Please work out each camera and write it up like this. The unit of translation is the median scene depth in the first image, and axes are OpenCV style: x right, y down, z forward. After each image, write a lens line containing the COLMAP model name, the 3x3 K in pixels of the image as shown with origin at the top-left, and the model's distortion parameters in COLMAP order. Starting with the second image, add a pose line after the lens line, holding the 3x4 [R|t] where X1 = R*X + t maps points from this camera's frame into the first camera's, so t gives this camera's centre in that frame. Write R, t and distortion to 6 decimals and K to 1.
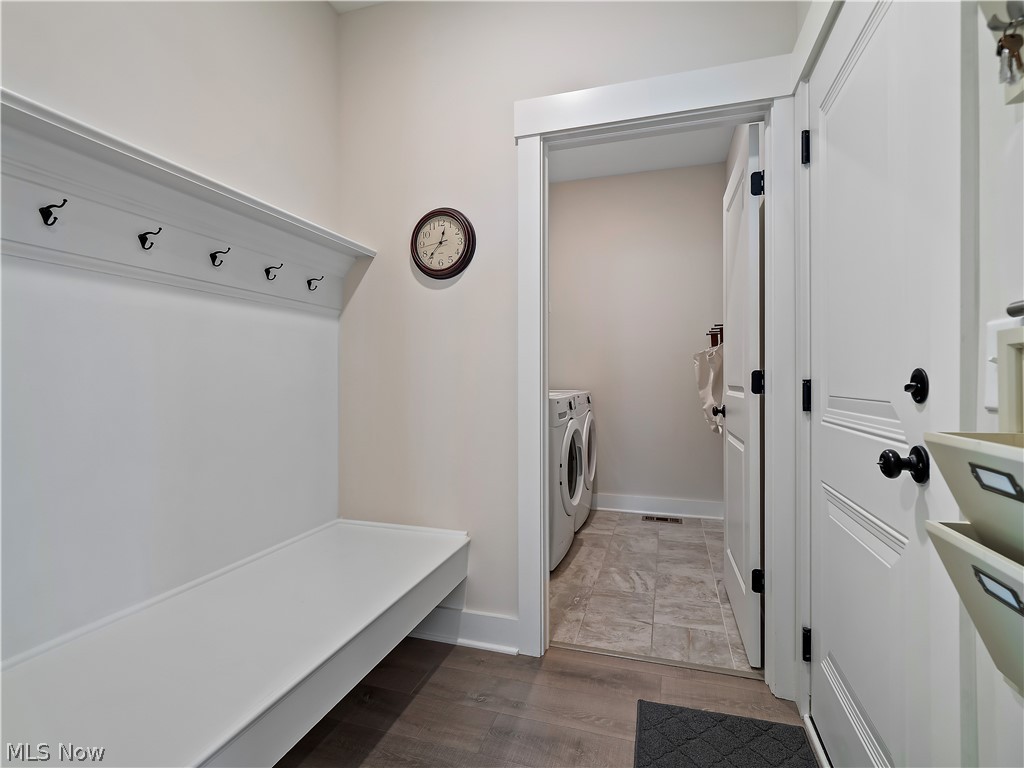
lens RADIAL K [[501.5, 0, 499.6], [0, 501.5, 367.2], [0, 0, 1]] dist [0.006100, -0.002896]
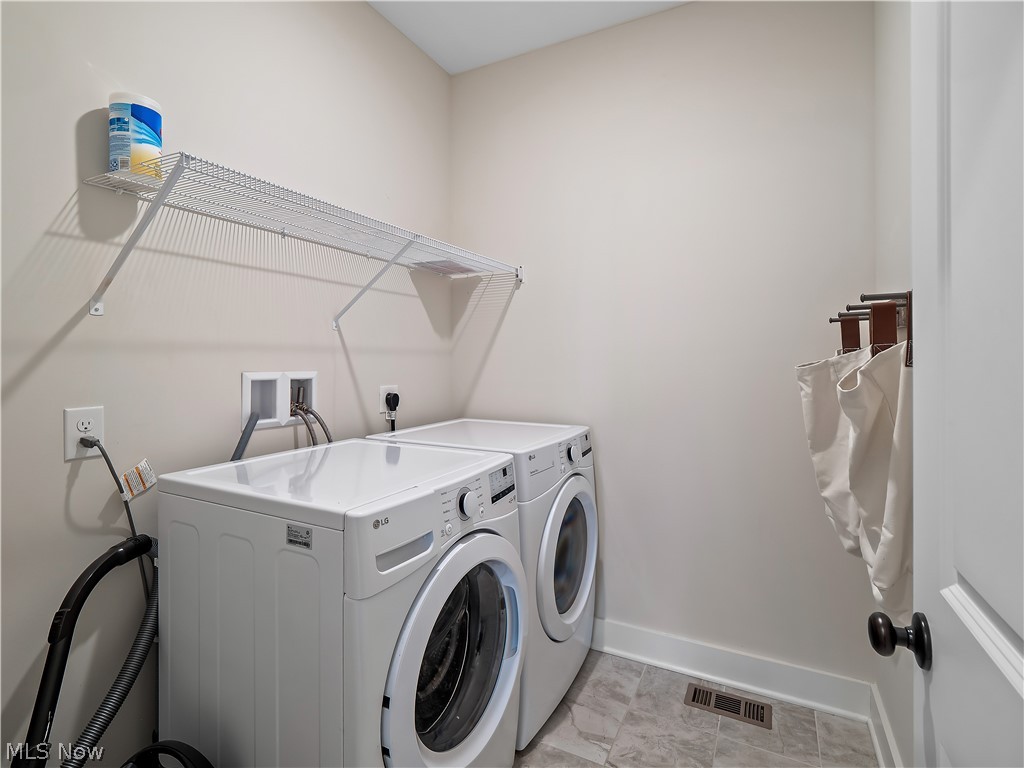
lens RADIAL K [[501.5, 0, 508.5], [0, 501.5, 346.8], [0, 0, 1]] dist [0.006100, -0.002896]
pose [[0.986654, 0.001520, -0.162821, 0.199456], [-0.001617, 0.999999, -0.000467, -0.039933], [0.162820, 0.000724, 0.986656, 0.504118]]
